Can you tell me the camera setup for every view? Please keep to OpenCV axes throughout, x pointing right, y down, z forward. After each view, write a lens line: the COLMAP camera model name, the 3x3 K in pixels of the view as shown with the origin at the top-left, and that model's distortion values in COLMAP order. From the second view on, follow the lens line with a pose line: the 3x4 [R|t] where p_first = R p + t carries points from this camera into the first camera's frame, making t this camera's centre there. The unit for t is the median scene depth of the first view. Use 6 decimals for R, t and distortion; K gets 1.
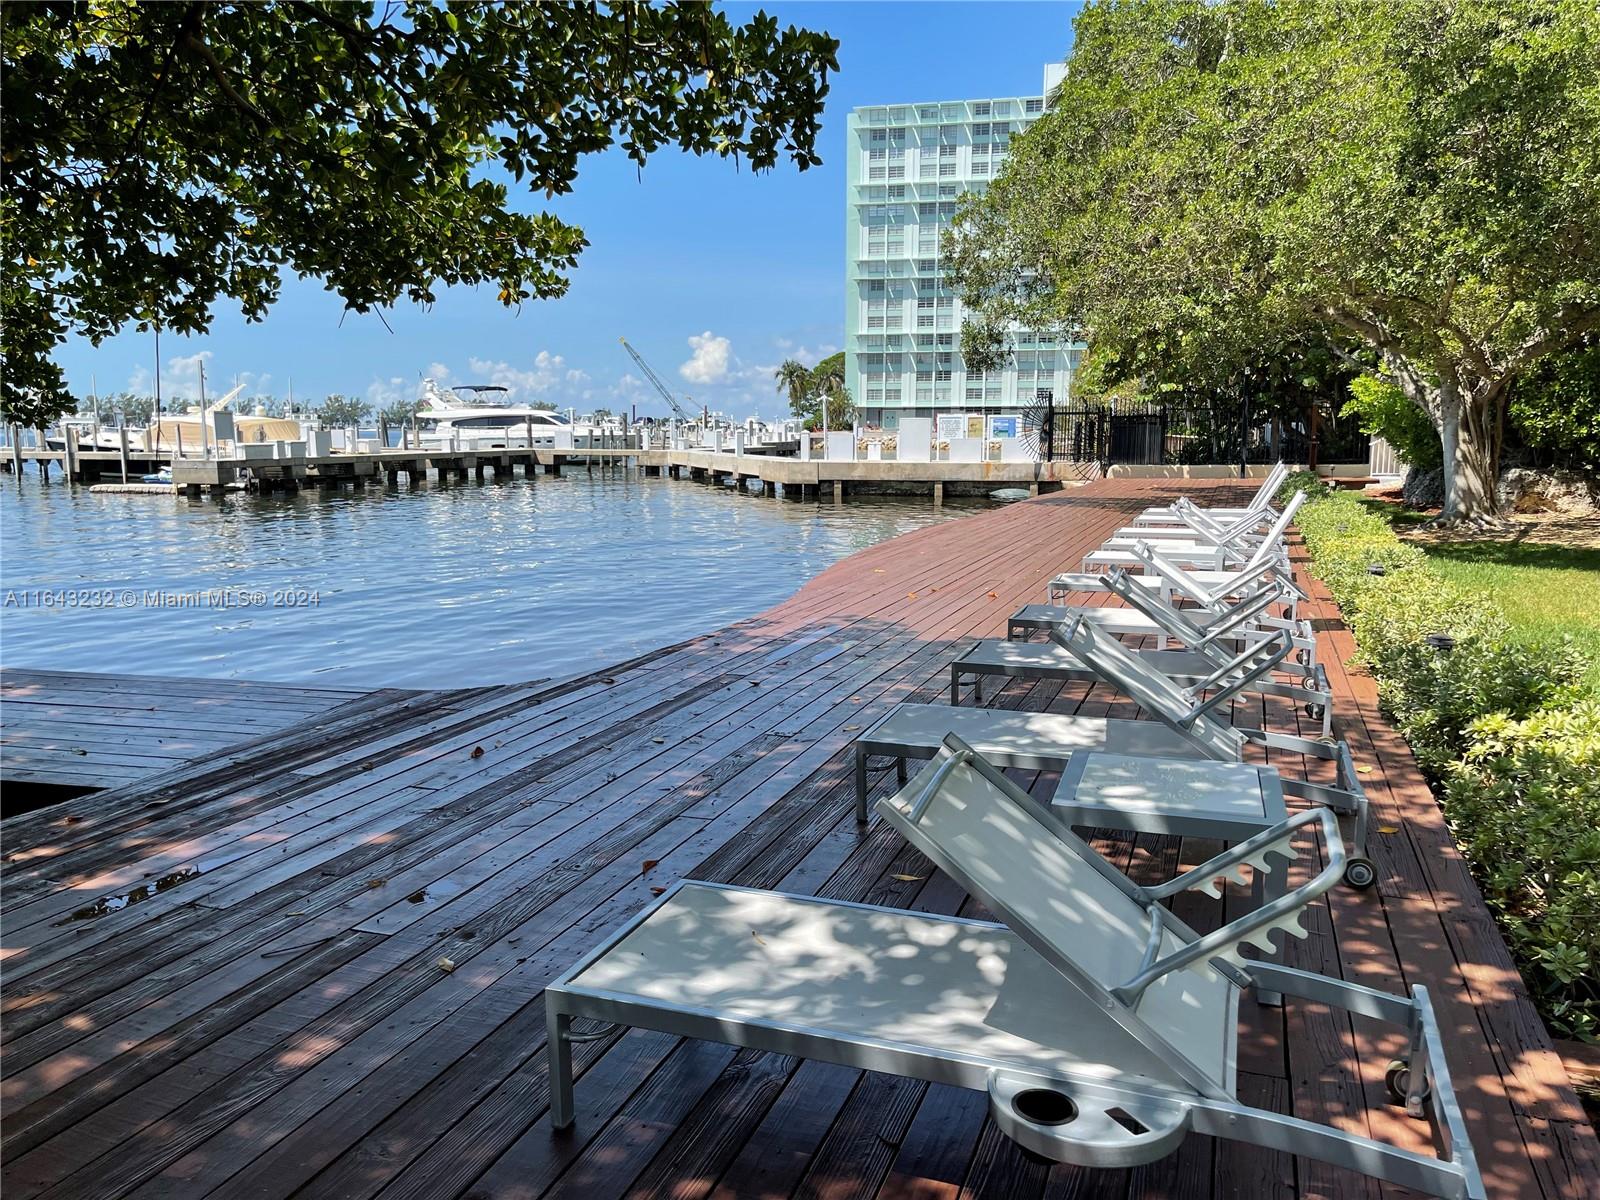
lens RADIAL K [[1214.9, 0, 794.5], [0, 1214.9, 603.6], [0, 0, 1]] dist [-0.000046, 0.002275]
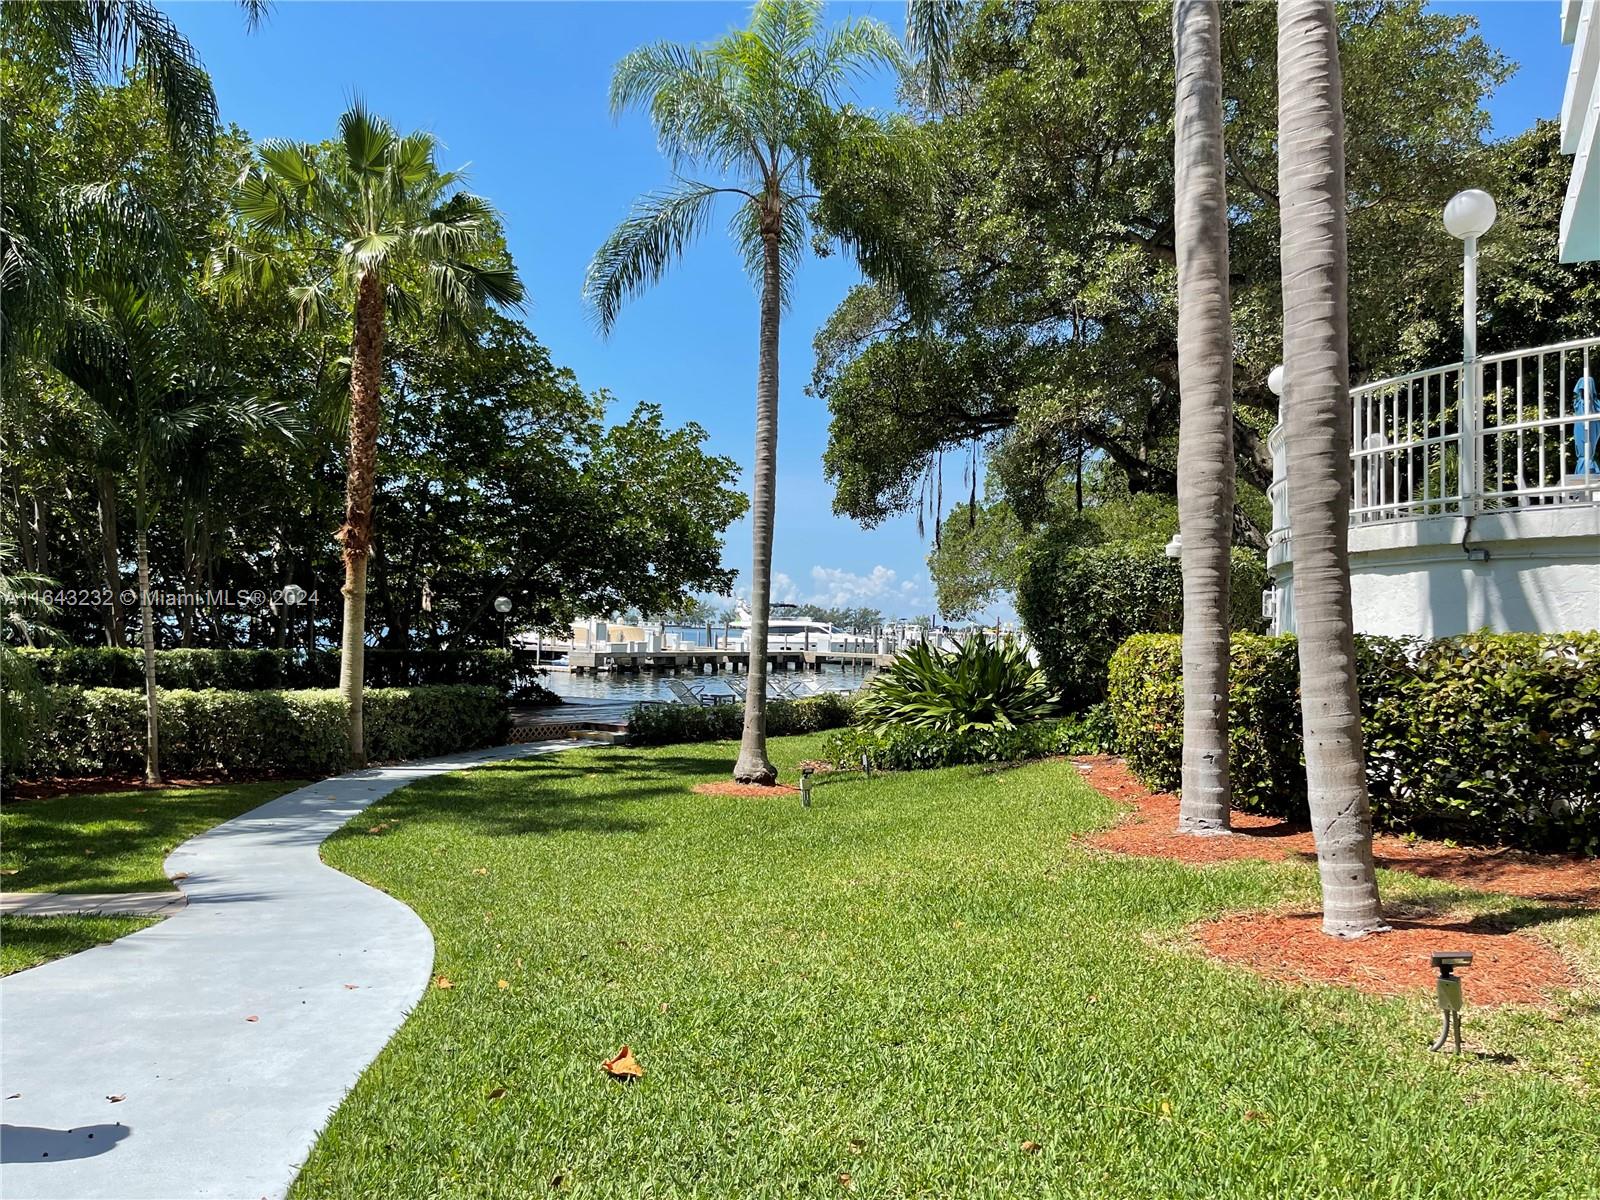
lens RADIAL K [[1214.9, 0, 802.6], [0, 1214.9, 599.0], [0, 0, 1]] dist [-0.000046, 0.002275]
pose [[0.965518, 0.019109, -0.259635, 0.184167], [-0.063188, 0.984681, -0.162511, 0.050006], [0.252553, 0.173313, 0.951935, -0.421201]]
